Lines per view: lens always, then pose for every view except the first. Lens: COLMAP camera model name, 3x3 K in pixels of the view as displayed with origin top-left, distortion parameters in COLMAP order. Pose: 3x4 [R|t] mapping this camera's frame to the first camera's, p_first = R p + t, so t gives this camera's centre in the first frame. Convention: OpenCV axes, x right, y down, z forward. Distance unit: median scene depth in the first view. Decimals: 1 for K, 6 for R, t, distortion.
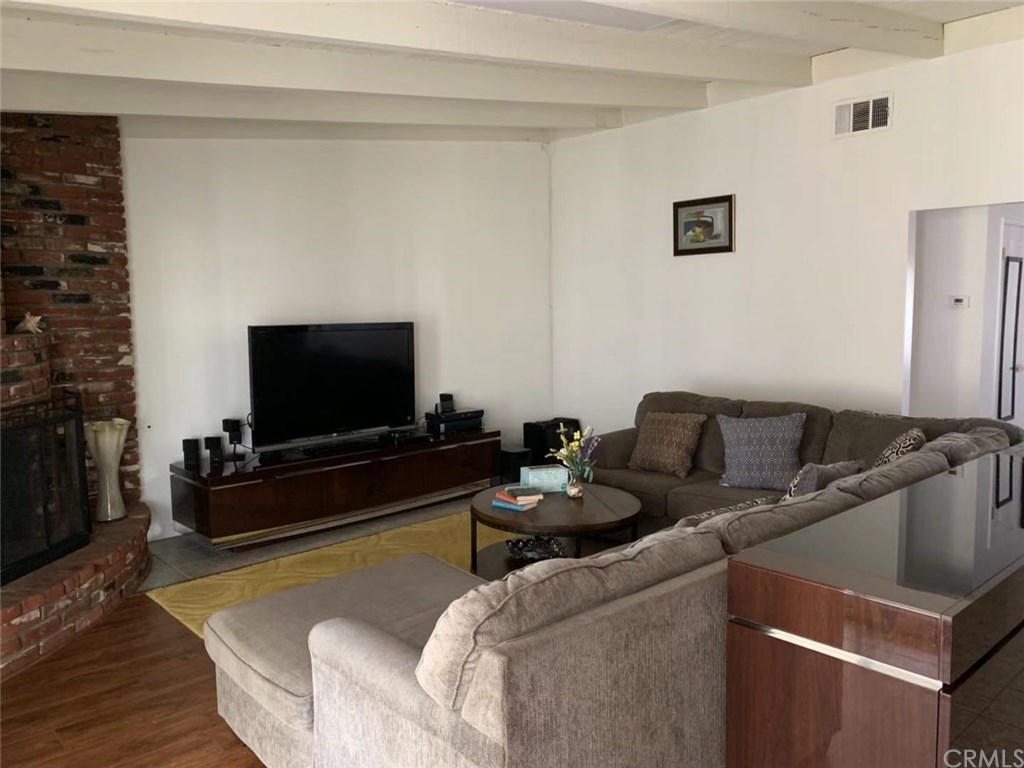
lens RADIAL K [[793.8, 0, 494.5], [0, 793.8, 387.6], [0, 0, 1]] dist [0.071599, -0.083494]
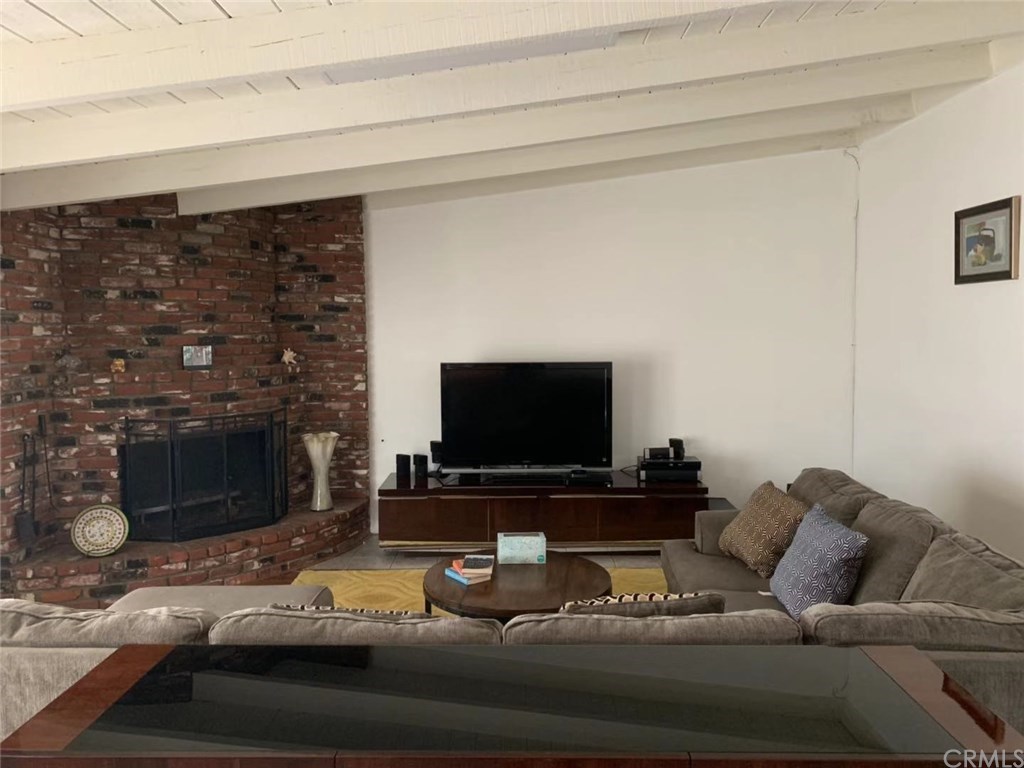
lens RADIAL K [[793.8, 0, 494.5], [0, 793.8, 387.6], [0, 0, 1]] dist [0.071599, -0.083494]
pose [[0.727179, 0.062487, -0.683598, 0.564018], [-0.072741, 0.997256, 0.013780, -0.066758], [0.682583, 0.039705, 0.729729, 0.237593]]
